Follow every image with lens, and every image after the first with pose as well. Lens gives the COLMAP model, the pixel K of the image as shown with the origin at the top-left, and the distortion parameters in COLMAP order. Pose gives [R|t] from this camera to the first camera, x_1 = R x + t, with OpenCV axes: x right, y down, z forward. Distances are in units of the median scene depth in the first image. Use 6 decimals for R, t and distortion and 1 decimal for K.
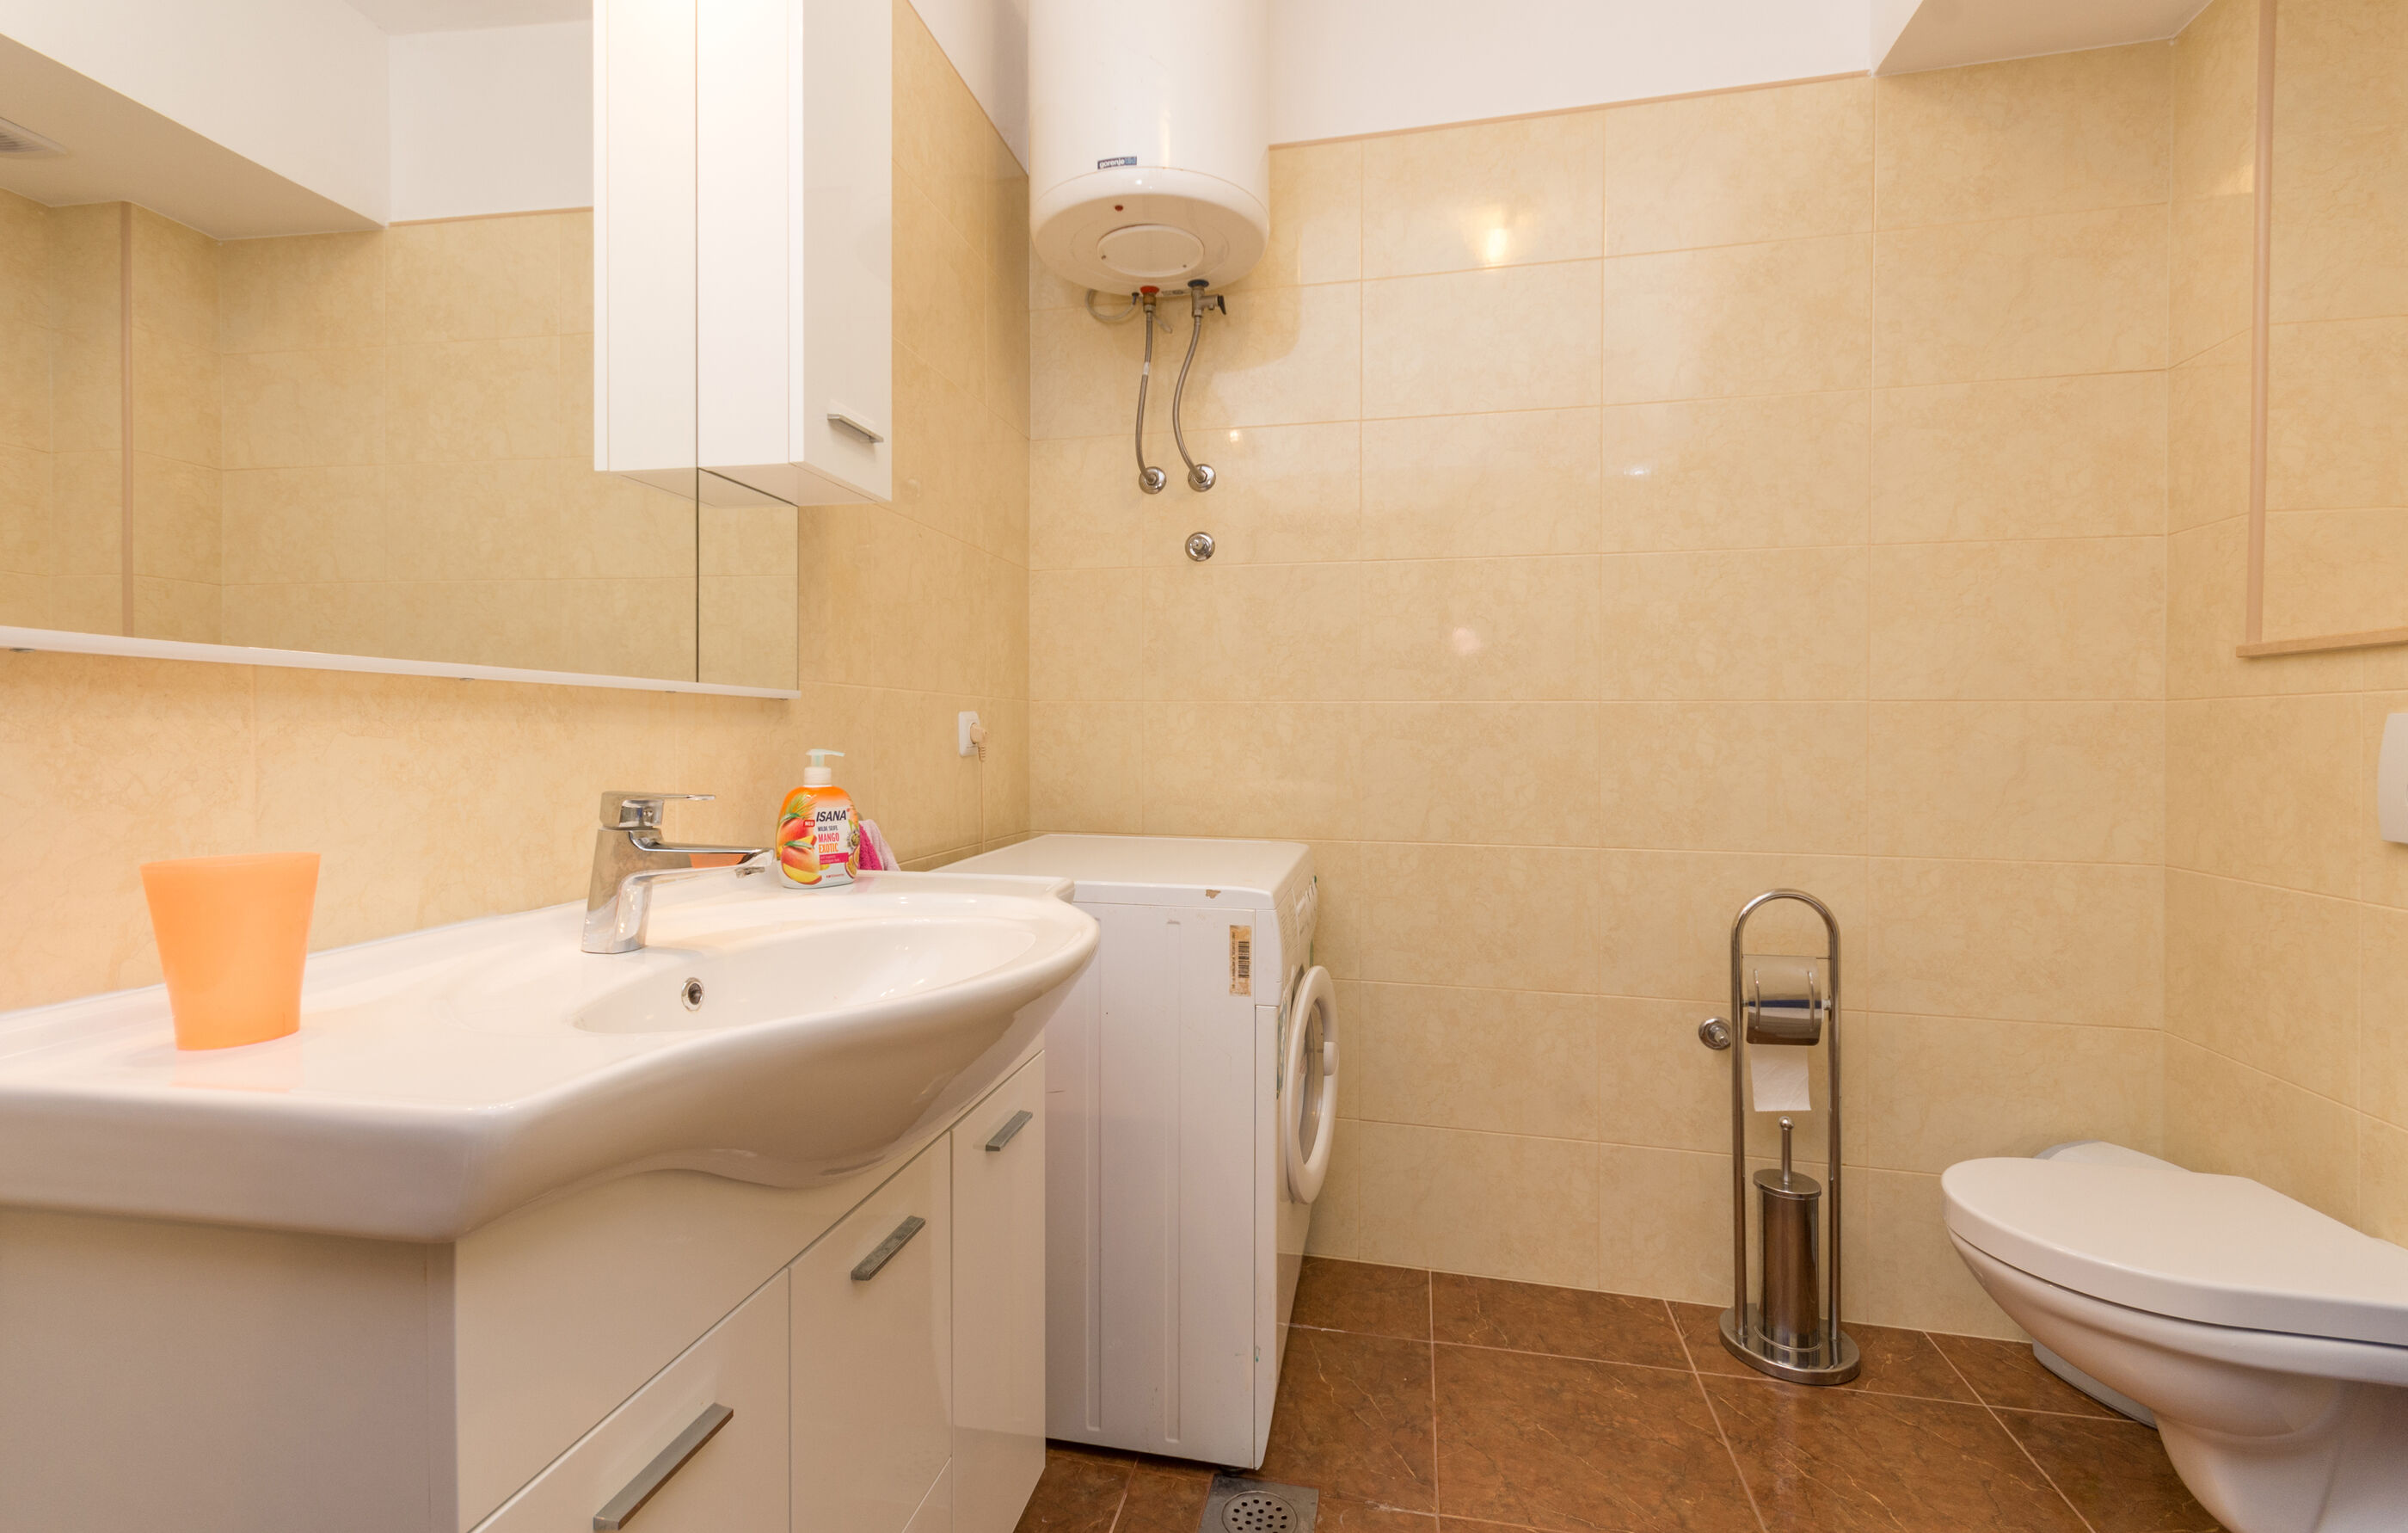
lens RADIAL K [[1024.7, 0, 1164.9], [0, 1024.7, 749.9], [0, 0, 1]] dist [0.004508, -0.000407]
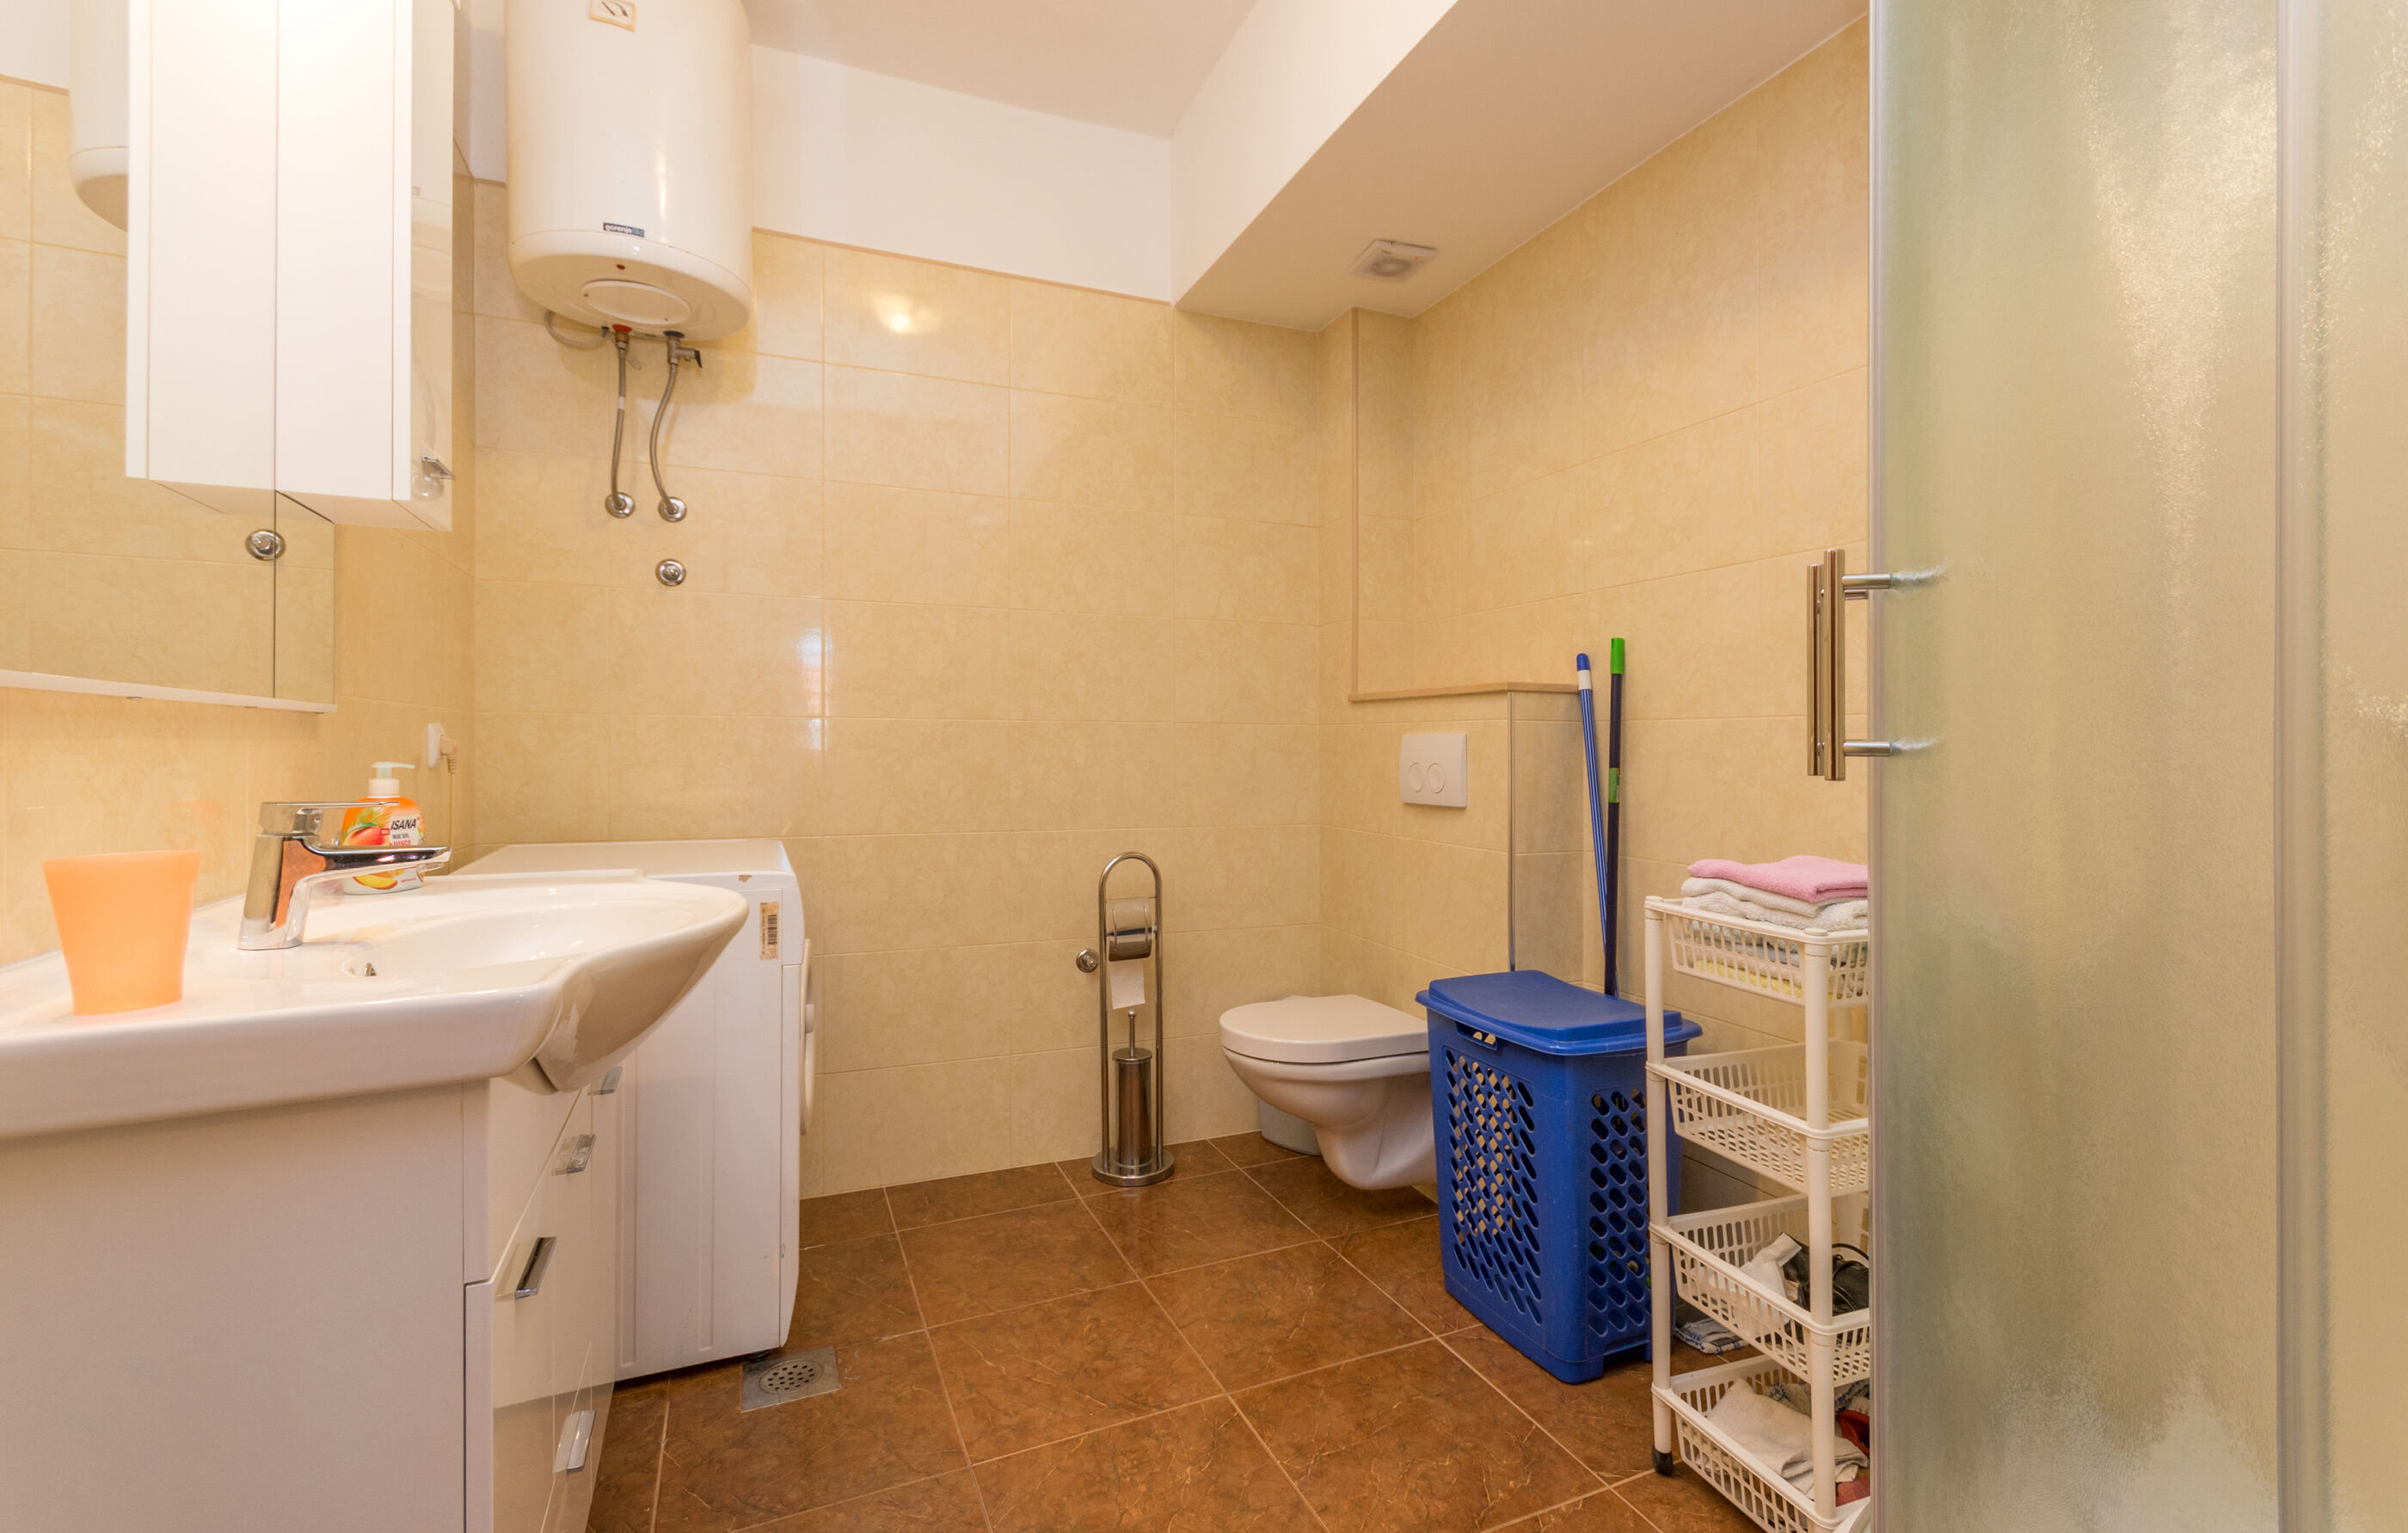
lens RADIAL K [[1059.6, 0, 1191.4], [0, 1059.6, 742.1], [0, 0, 1]] dist [0.003593, 0.000706]
pose [[0.801884, 0.001247, 0.597478, -0.251916], [0.008125, 0.999883, -0.012993, -0.000054], [-0.597424, 0.015273, 0.801780, -0.290773]]
